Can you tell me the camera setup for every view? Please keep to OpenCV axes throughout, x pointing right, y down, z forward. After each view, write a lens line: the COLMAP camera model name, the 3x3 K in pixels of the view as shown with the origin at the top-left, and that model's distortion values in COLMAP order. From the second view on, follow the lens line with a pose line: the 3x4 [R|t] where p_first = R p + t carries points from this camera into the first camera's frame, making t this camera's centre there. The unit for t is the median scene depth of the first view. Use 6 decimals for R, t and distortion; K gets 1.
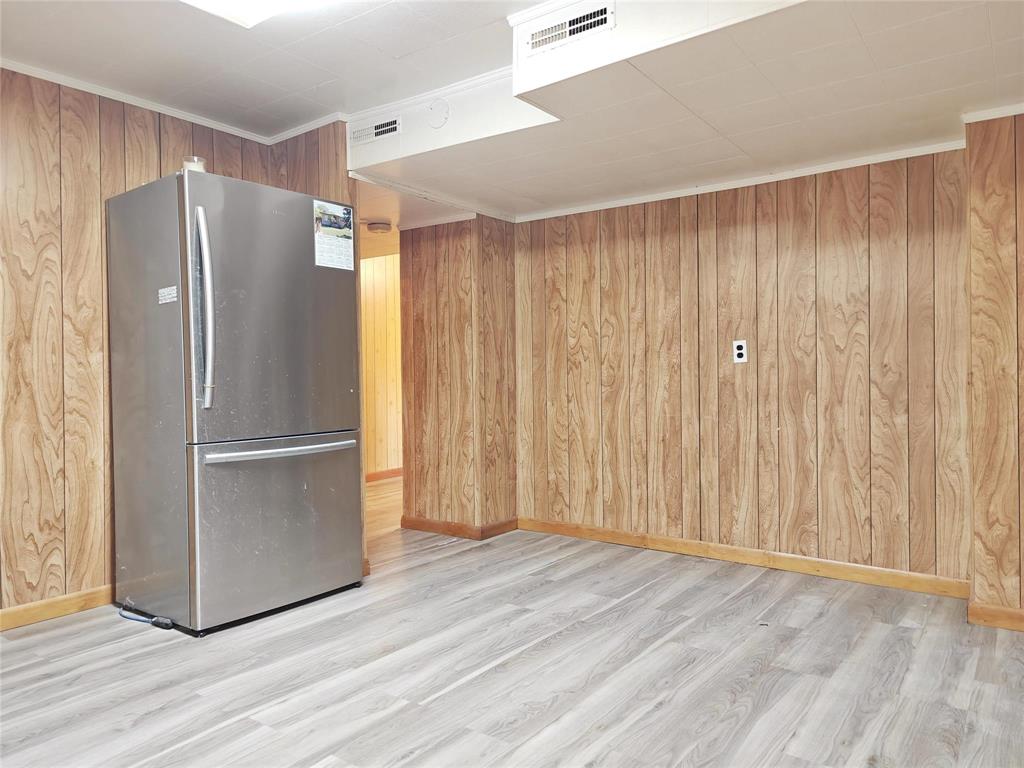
lens RADIAL K [[704.3, 0, 506.3], [0, 704.3, 392.6], [0, 0, 1]] dist [0.044306, -0.041072]
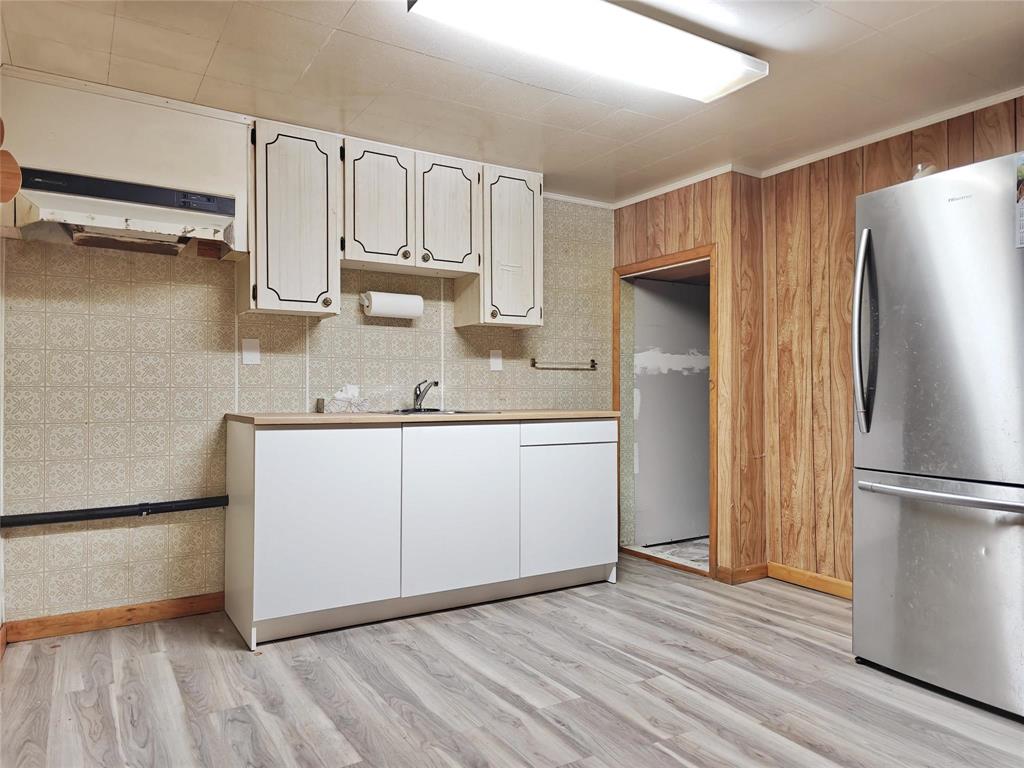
lens RADIAL K [[704.3, 0, 518.4], [0, 704.3, 381.6], [0, 0, 1]] dist [0.044306, -0.041072]
pose [[-0.371528, 0.001766, -0.928420, 0.800532], [-0.027071, 0.999552, 0.012734, -0.056156], [0.928027, 0.029864, -0.371314, 1.109692]]
